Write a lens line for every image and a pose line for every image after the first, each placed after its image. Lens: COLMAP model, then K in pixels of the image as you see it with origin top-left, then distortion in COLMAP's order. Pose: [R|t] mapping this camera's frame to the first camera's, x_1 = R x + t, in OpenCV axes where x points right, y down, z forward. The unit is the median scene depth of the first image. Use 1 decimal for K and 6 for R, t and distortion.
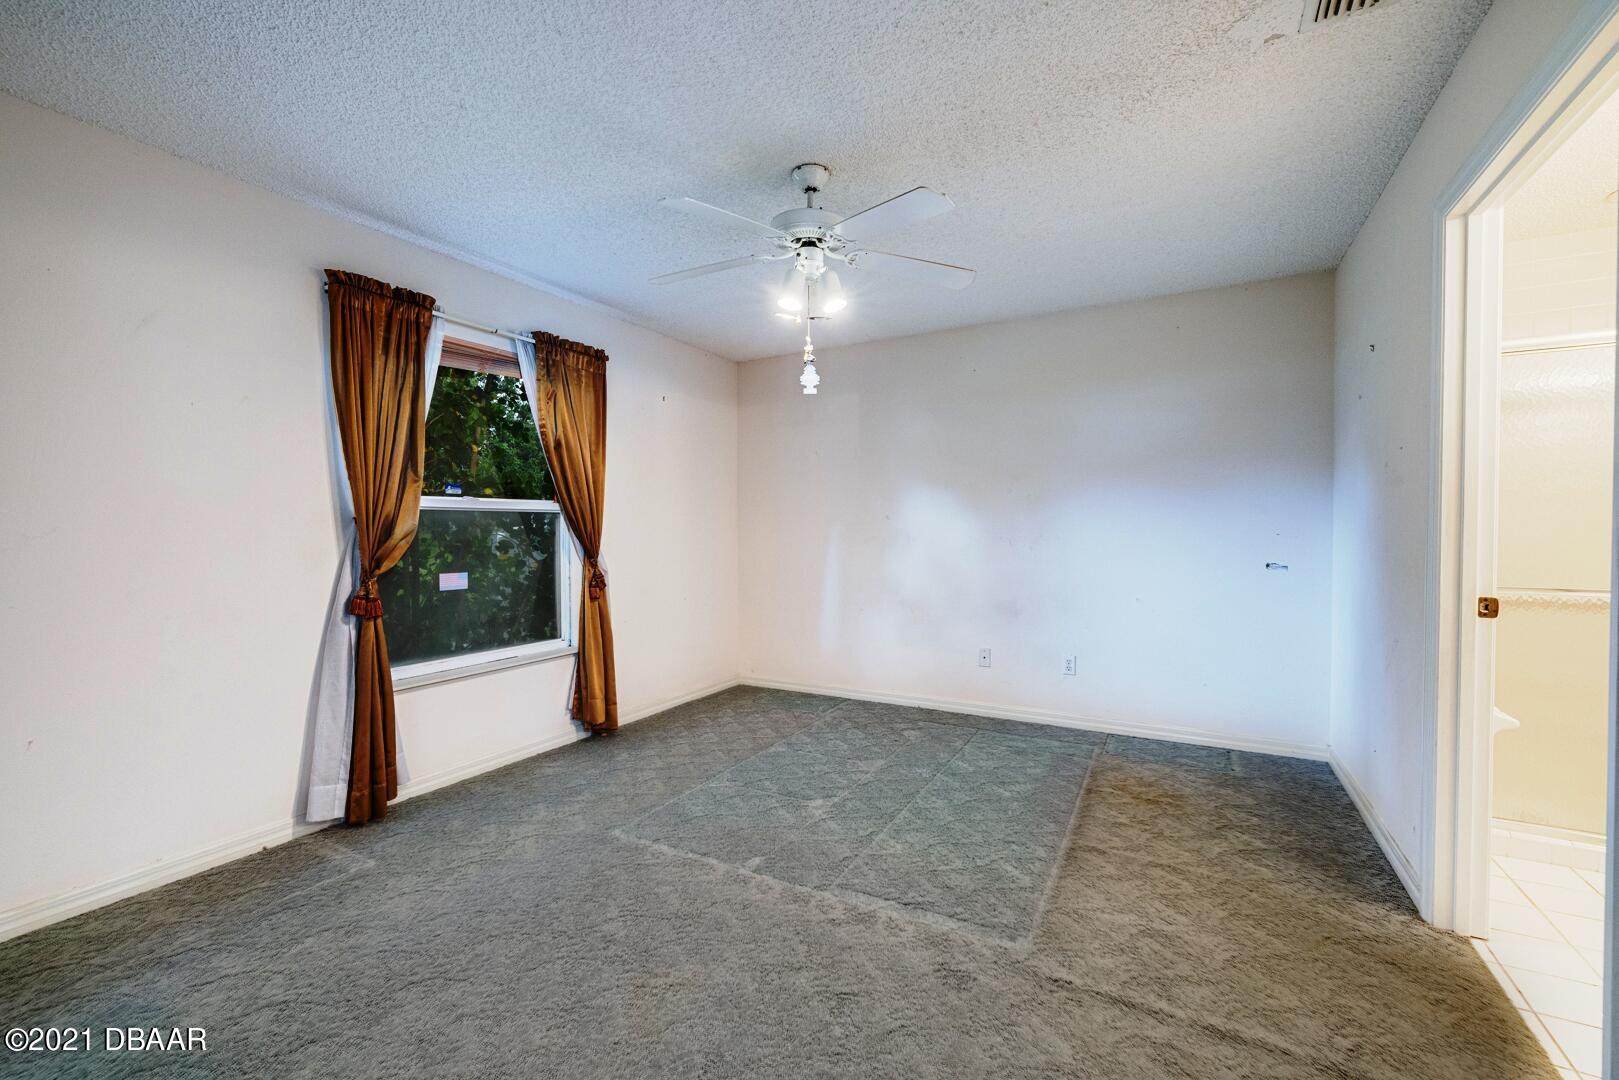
lens RADIAL K [[676.3, 0, 803.2], [0, 676.3, 538.9], [0, 0, 1]] dist [-0.001090, -0.000541]
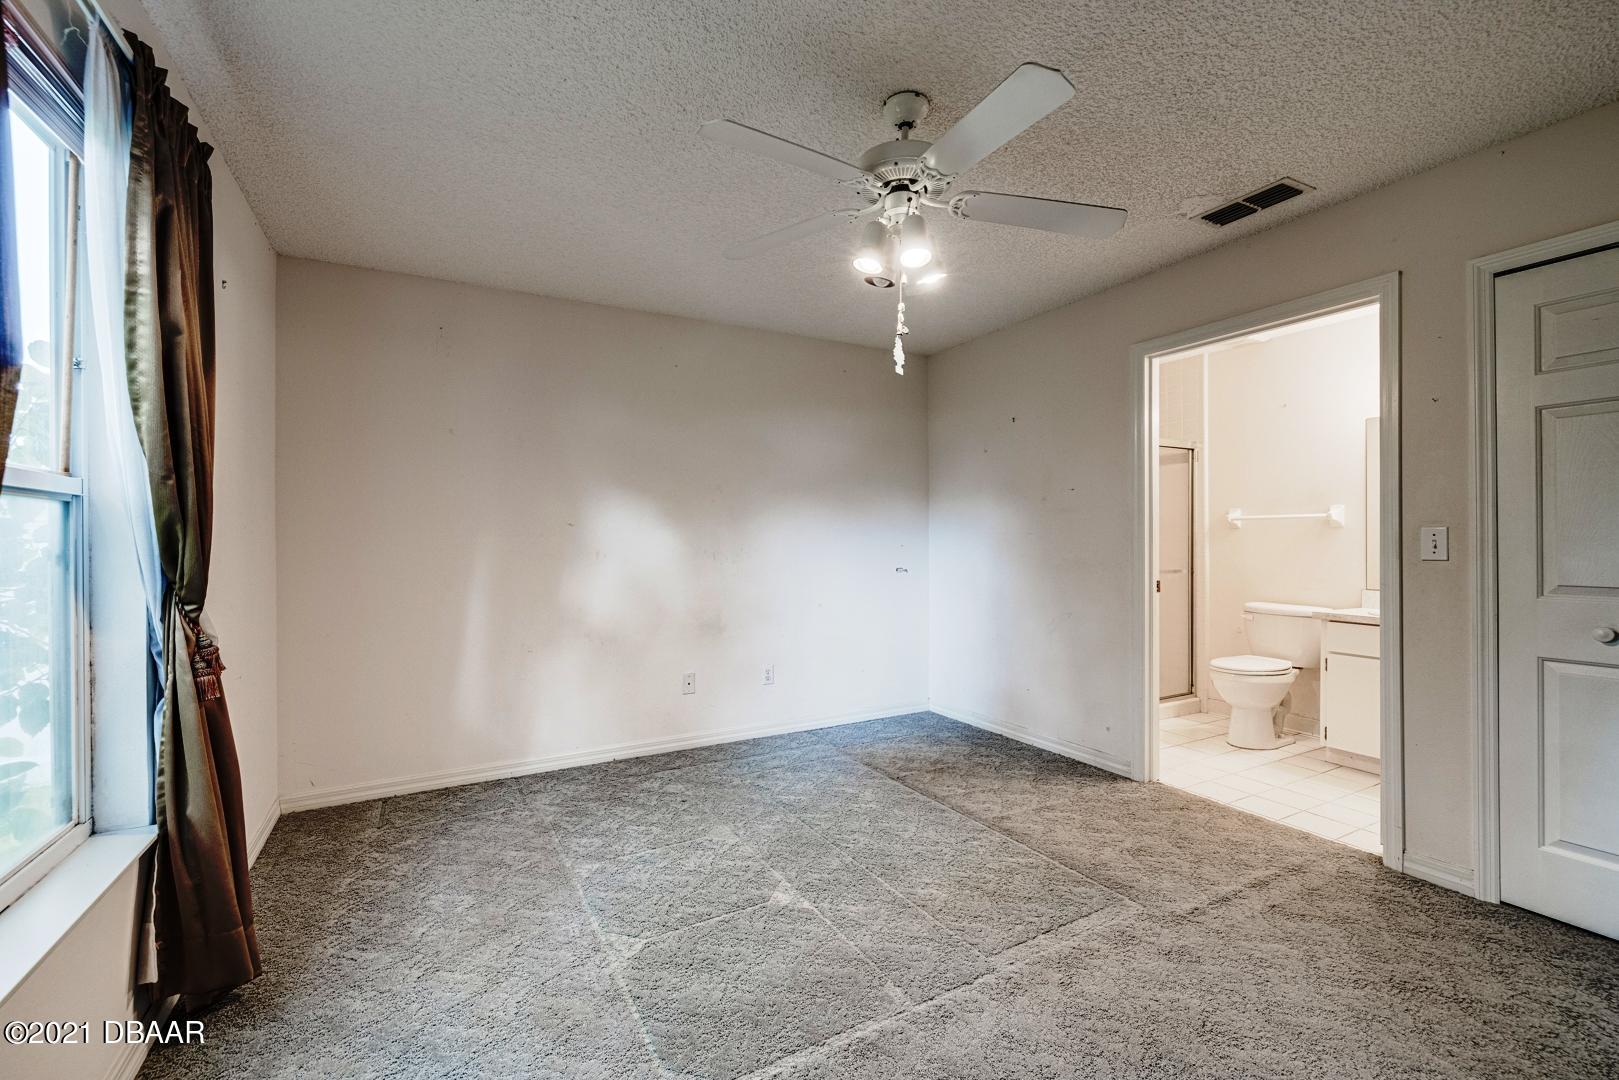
lens RADIAL K [[676.3, 0, 799.7], [0, 676.3, 539.7], [0, 0, 1]] dist [-0.001090, -0.000541]
pose [[0.531616, 0.000727, 0.846985, -0.503755], [0.017295, 0.999782, -0.011714, -0.005884], [-0.846809, 0.020876, 0.531488, 0.460674]]
